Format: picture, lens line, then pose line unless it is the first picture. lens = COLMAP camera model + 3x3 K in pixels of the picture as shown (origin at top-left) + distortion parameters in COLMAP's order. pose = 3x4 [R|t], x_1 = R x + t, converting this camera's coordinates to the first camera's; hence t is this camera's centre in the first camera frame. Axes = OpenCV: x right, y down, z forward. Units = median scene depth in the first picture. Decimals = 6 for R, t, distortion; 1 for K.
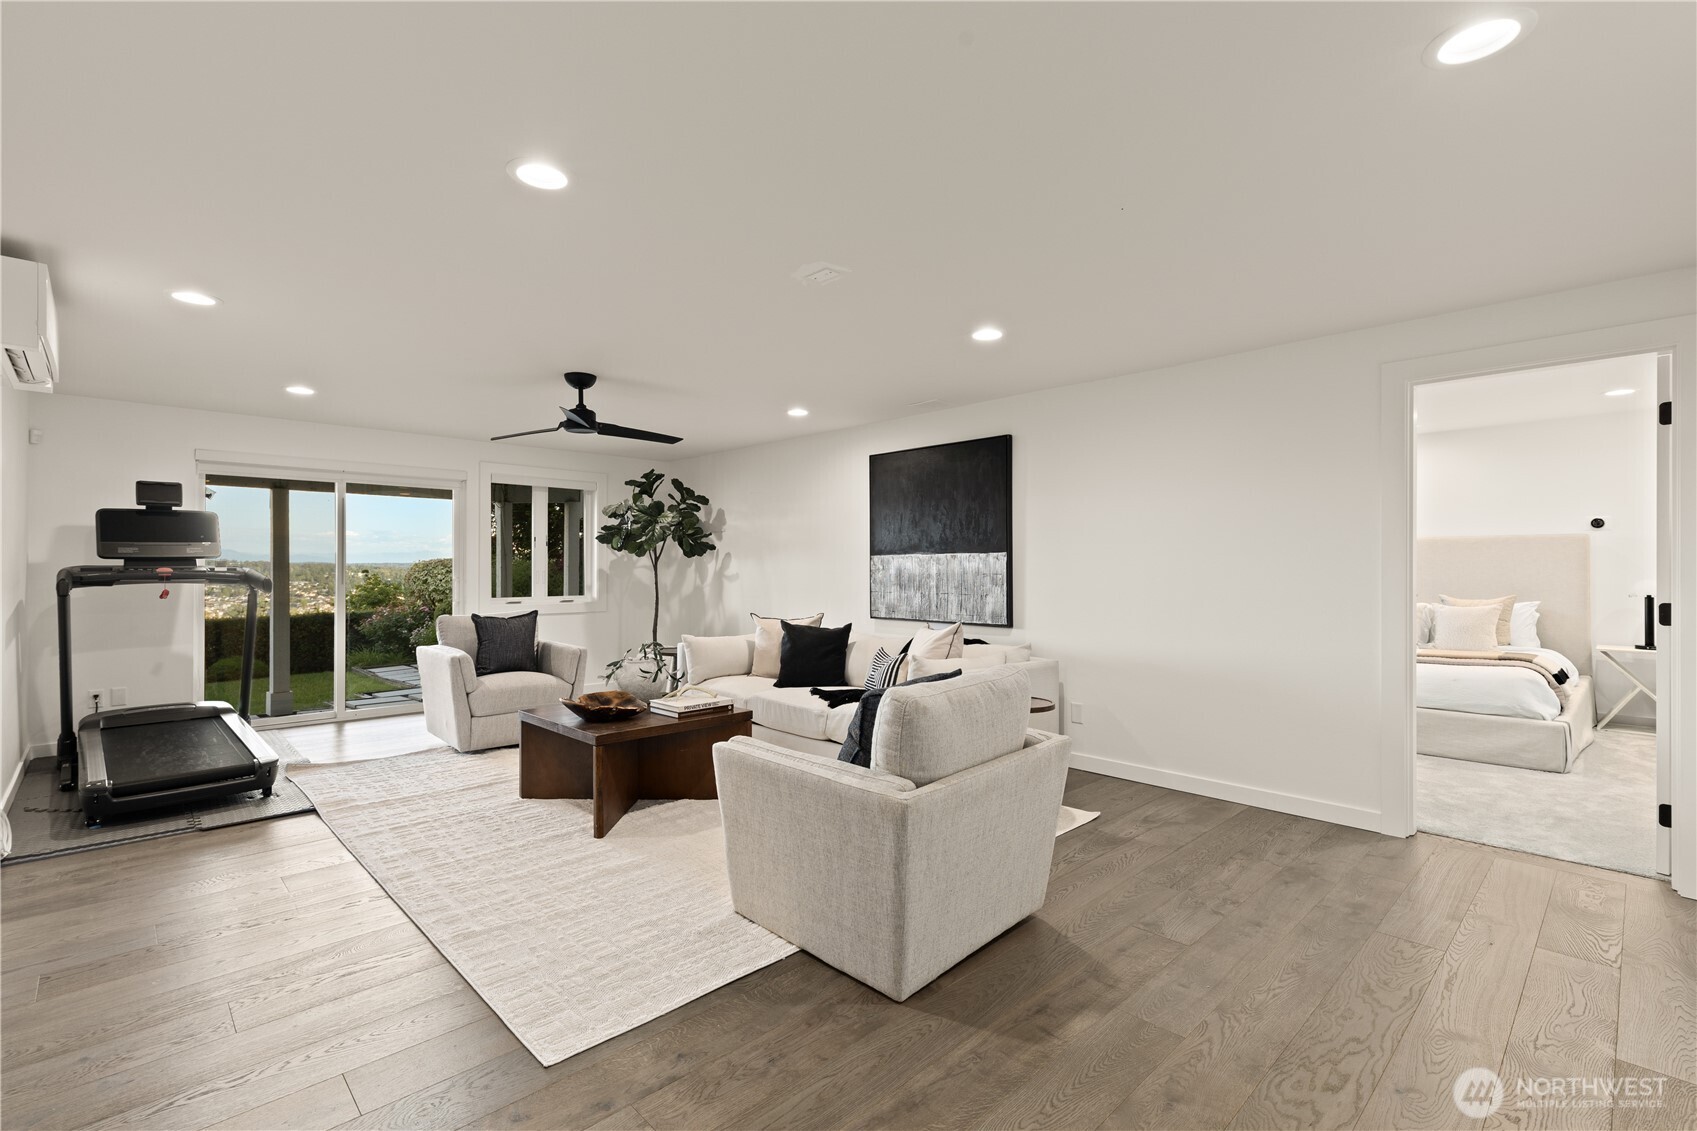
lens RADIAL K [[770.7, 0, 845.7], [0, 770.7, 568.3], [0, 0, 1]] dist [0.003673, 0.000522]
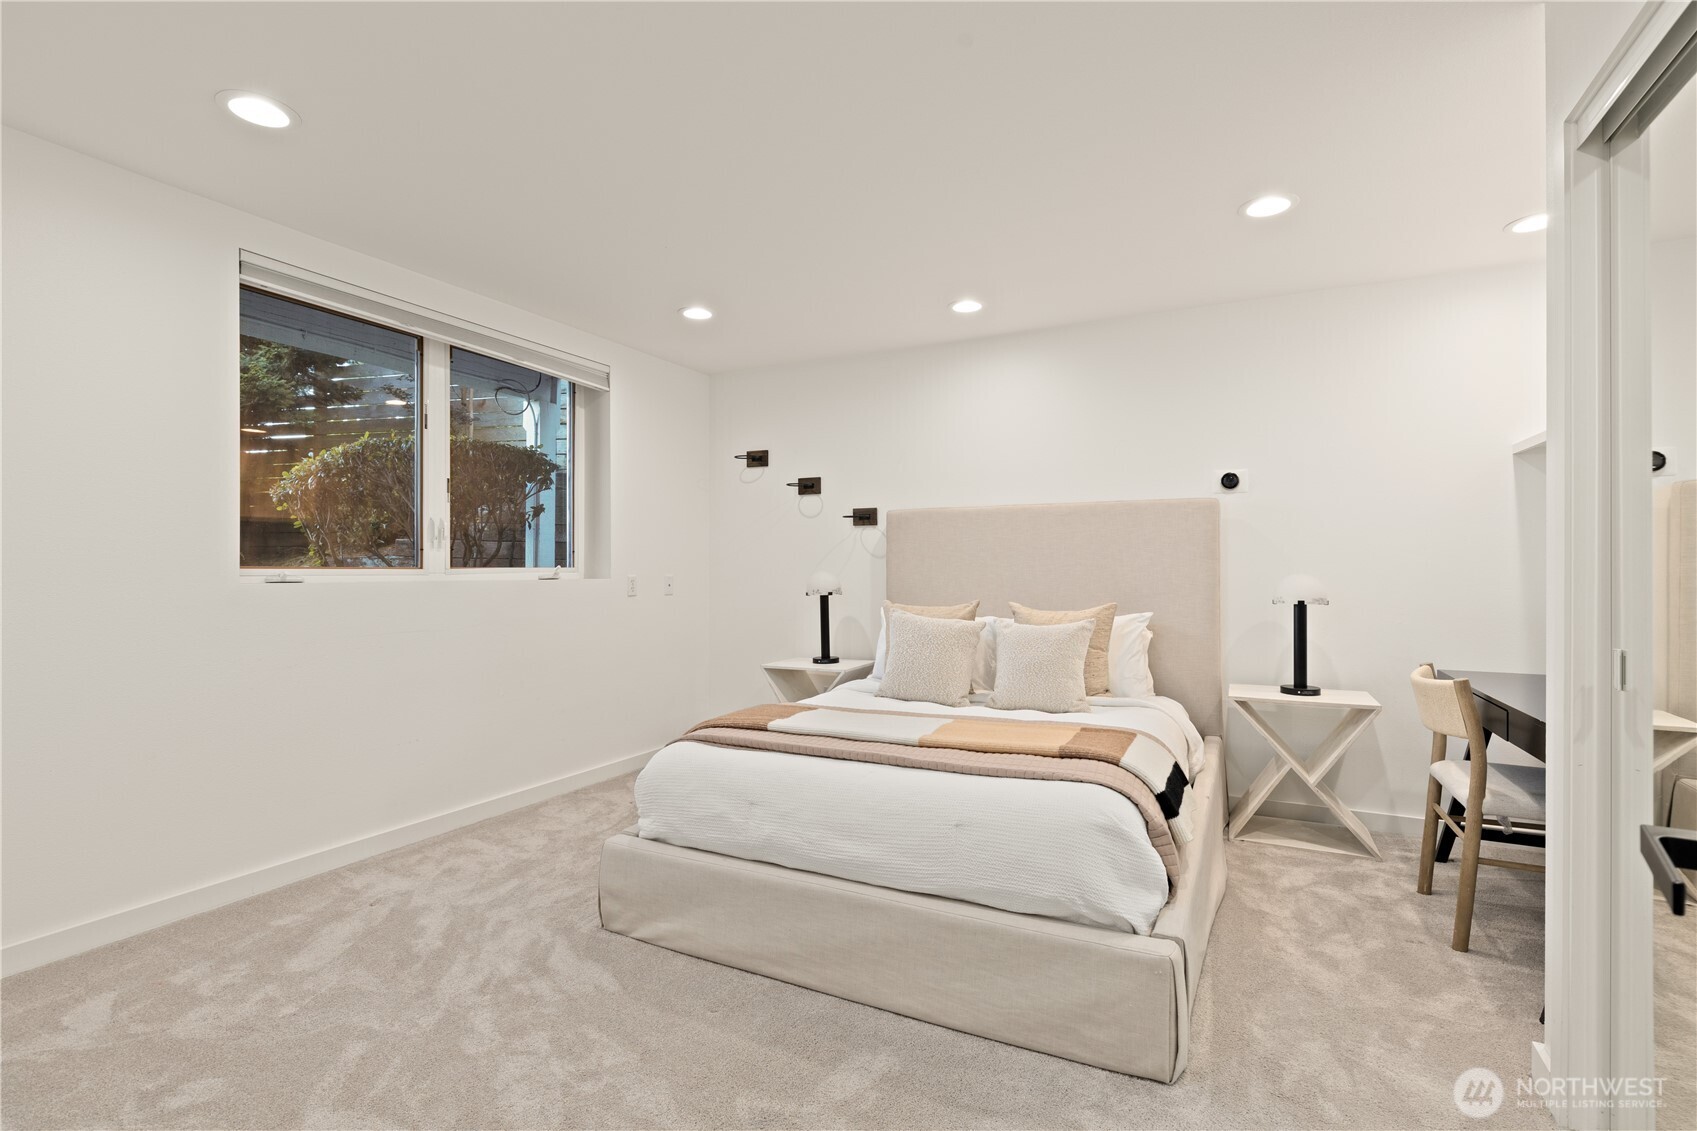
lens RADIAL K [[819.0, 0, 848.9], [0, 819.0, 568.0], [0, 0, 1]] dist [-0.000979, -0.000122]
pose [[0.940259, 0.002649, 0.340450, 0.505970], [-0.002285, 0.999996, -0.001470, 0.011984], [-0.340452, 0.000604, 0.940262, 0.533223]]
